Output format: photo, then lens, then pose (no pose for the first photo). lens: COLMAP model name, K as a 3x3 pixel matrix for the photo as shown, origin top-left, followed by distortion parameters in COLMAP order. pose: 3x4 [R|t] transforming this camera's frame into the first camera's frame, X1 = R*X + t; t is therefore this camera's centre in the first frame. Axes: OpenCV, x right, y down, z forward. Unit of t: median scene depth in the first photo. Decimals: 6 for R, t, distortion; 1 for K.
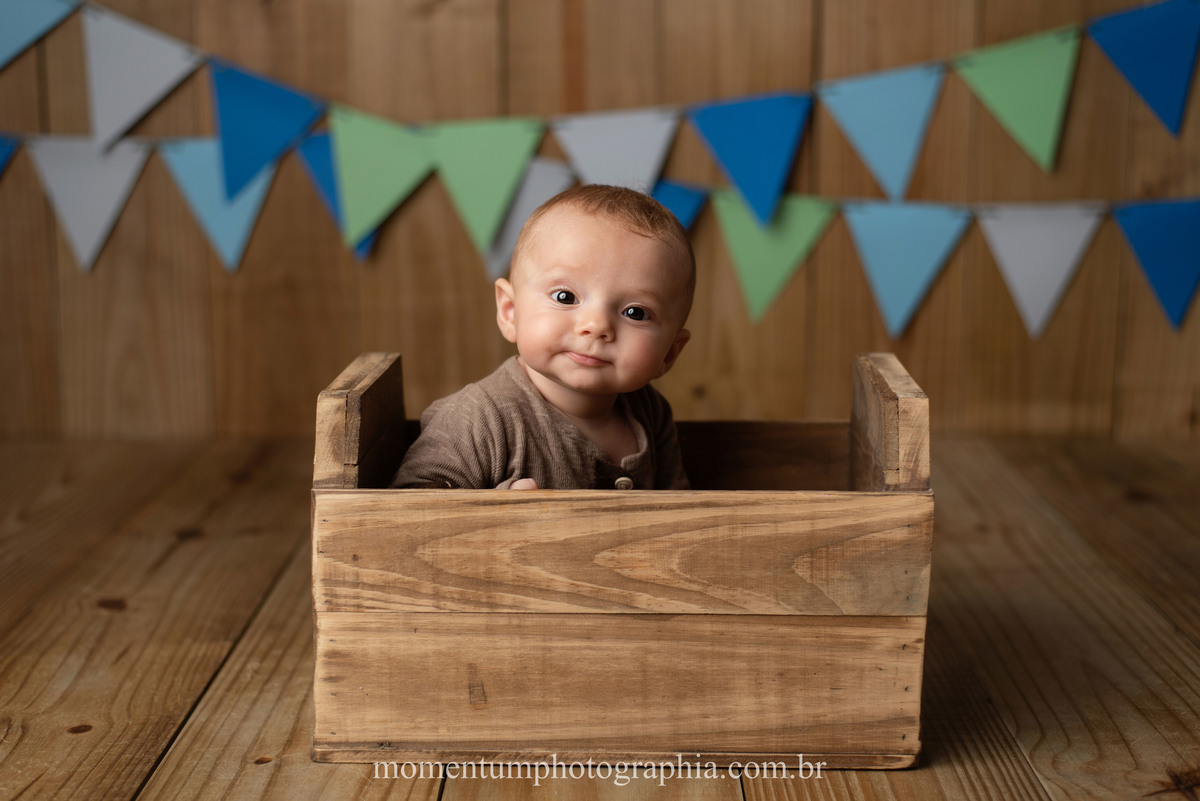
lens RADIAL K [[1763.8, 0, 605.2], [0, 1763.8, 387.4], [0, 0, 1]] dist [-0.011780, -0.003744]
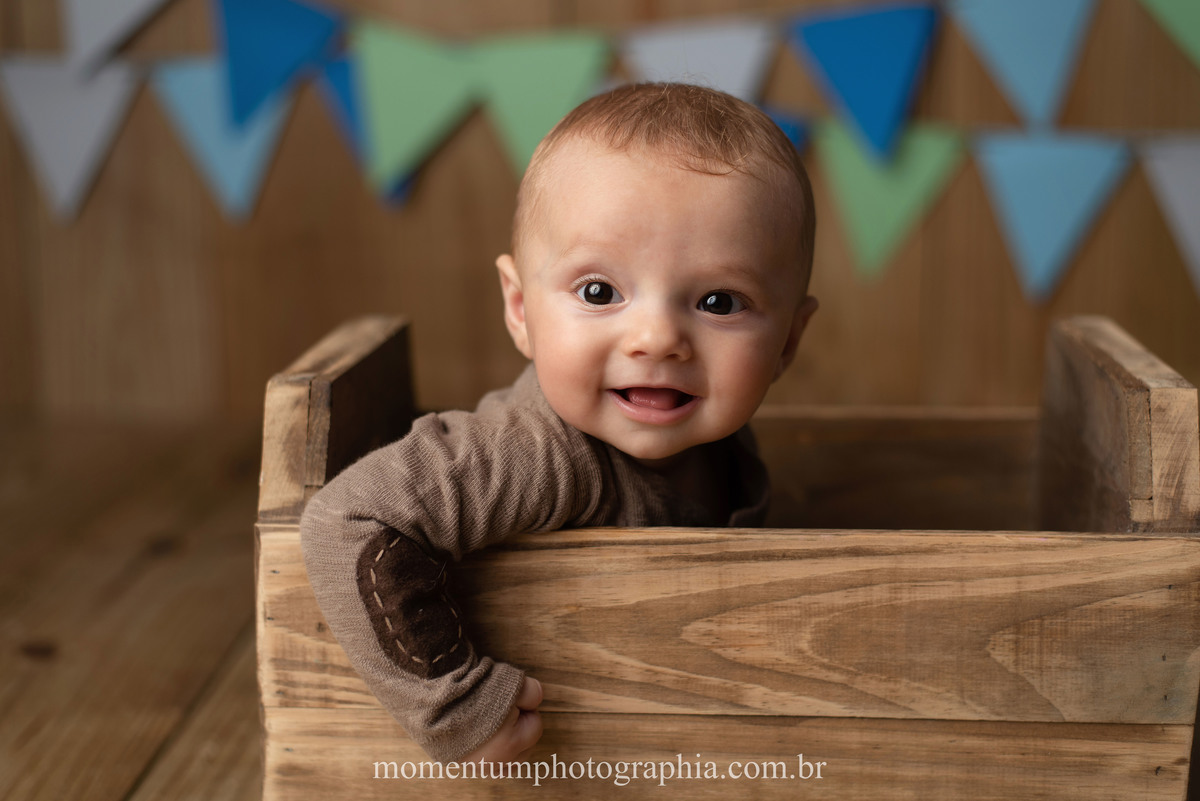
lens RADIAL K [[1763.8, 0, 605.2], [0, 1763.8, 387.4], [0, 0, 1]] dist [-0.011780, -0.003744]
pose [[0.999166, 0.001869, -0.040790, -0.008043], [-0.001053, 0.999799, 0.020031, -0.007091], [0.040819, -0.019971, 0.998967, 0.345248]]
